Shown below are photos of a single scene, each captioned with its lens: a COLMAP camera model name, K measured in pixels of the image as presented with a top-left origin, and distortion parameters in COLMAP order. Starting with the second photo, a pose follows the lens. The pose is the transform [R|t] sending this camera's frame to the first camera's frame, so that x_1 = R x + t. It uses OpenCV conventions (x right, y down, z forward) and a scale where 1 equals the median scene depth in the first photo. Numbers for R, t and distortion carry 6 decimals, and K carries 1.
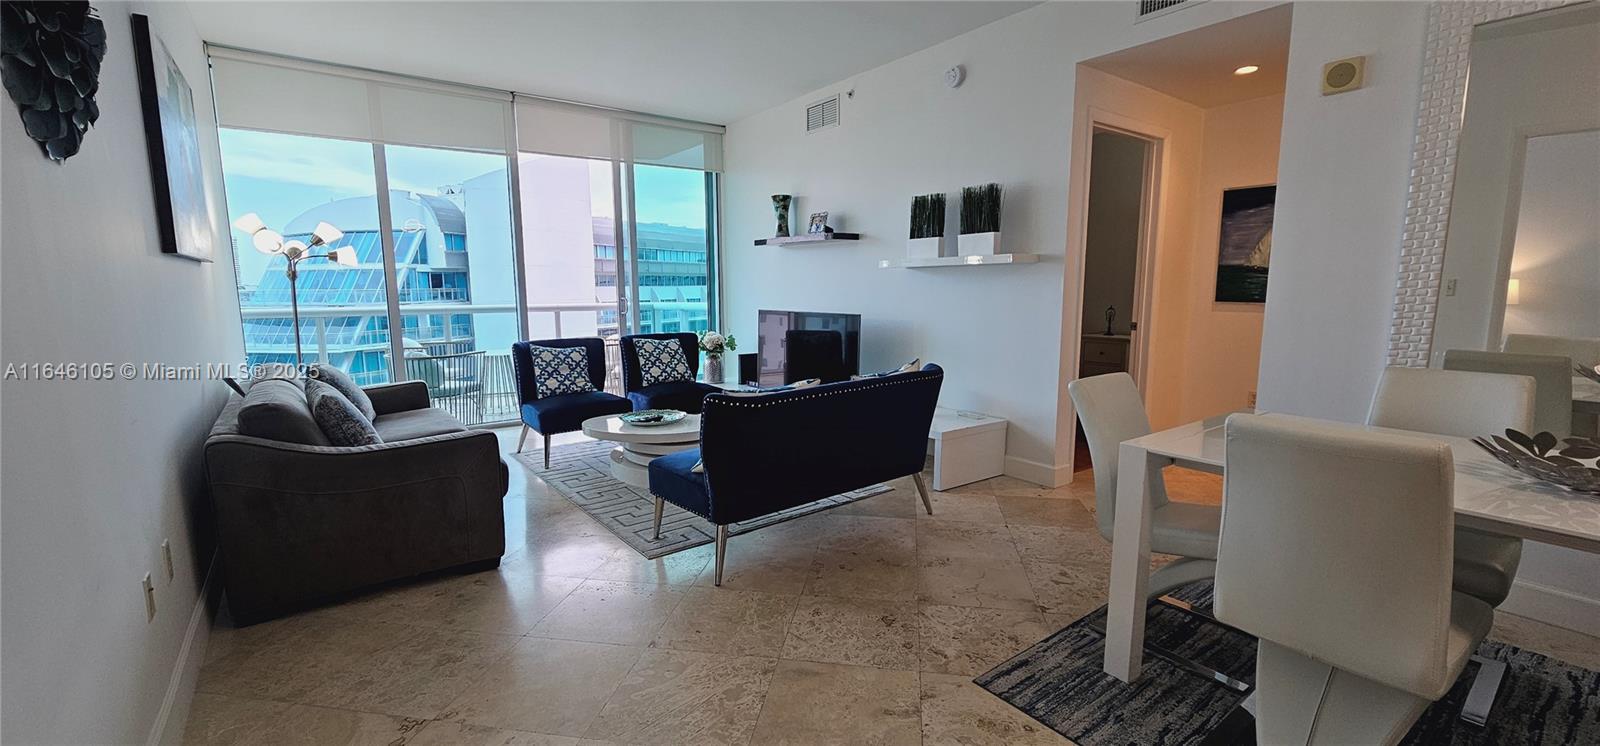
lens RADIAL K [[657.2, 0, 795.1], [0, 657.2, 376.8], [0, 0, 1]] dist [0.007734, -0.001339]
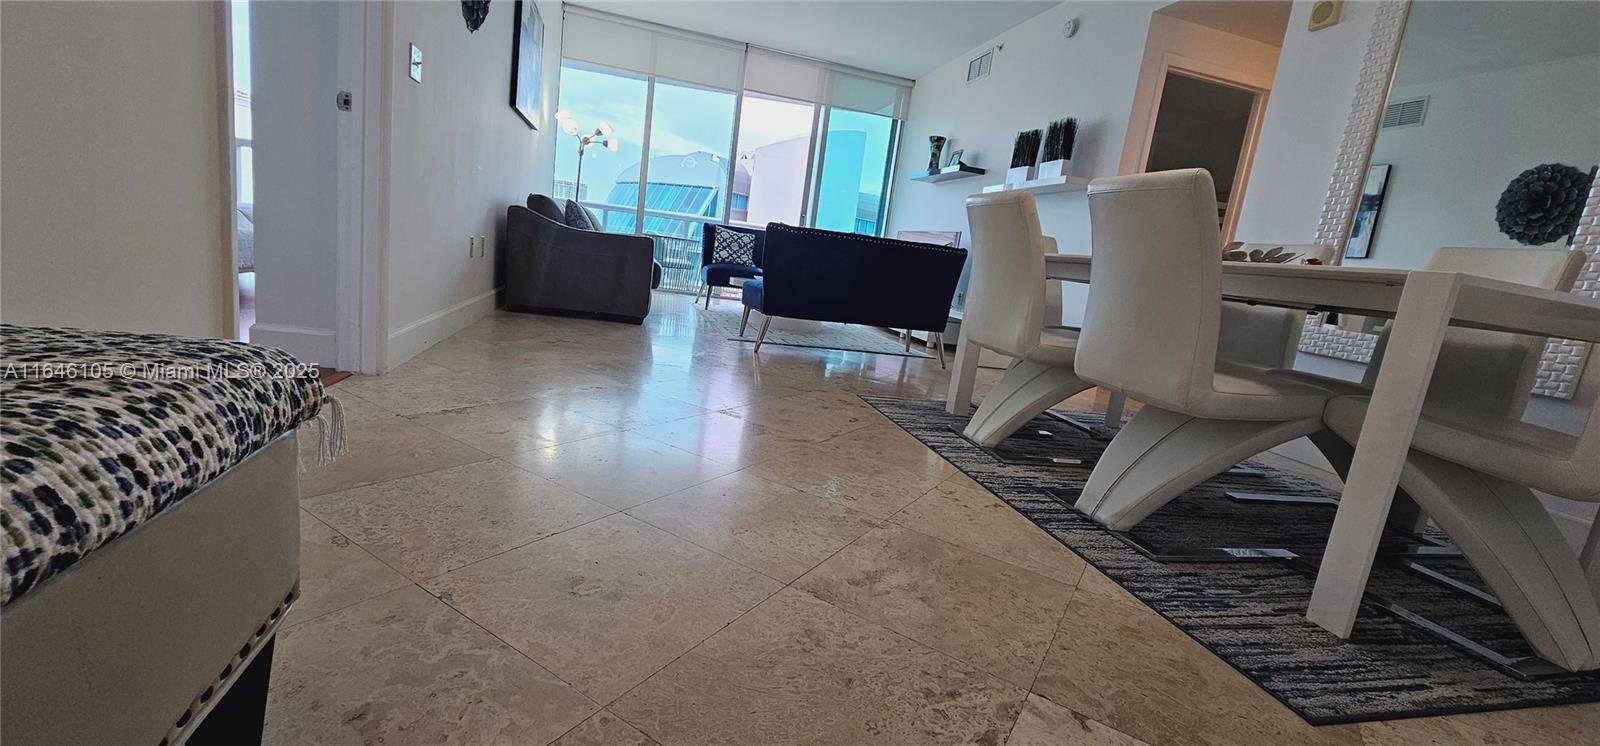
lens RADIAL K [[657.2, 0, 797.5], [0, 657.2, 375.3], [0, 0, 1]] dist [0.007734, -0.001339]
pose [[0.917572, 0.192532, -0.347840, 0.281243], [-0.187382, 0.981077, 0.048738, 0.154146], [0.350642, 0.020458, 0.936286, -0.213259]]
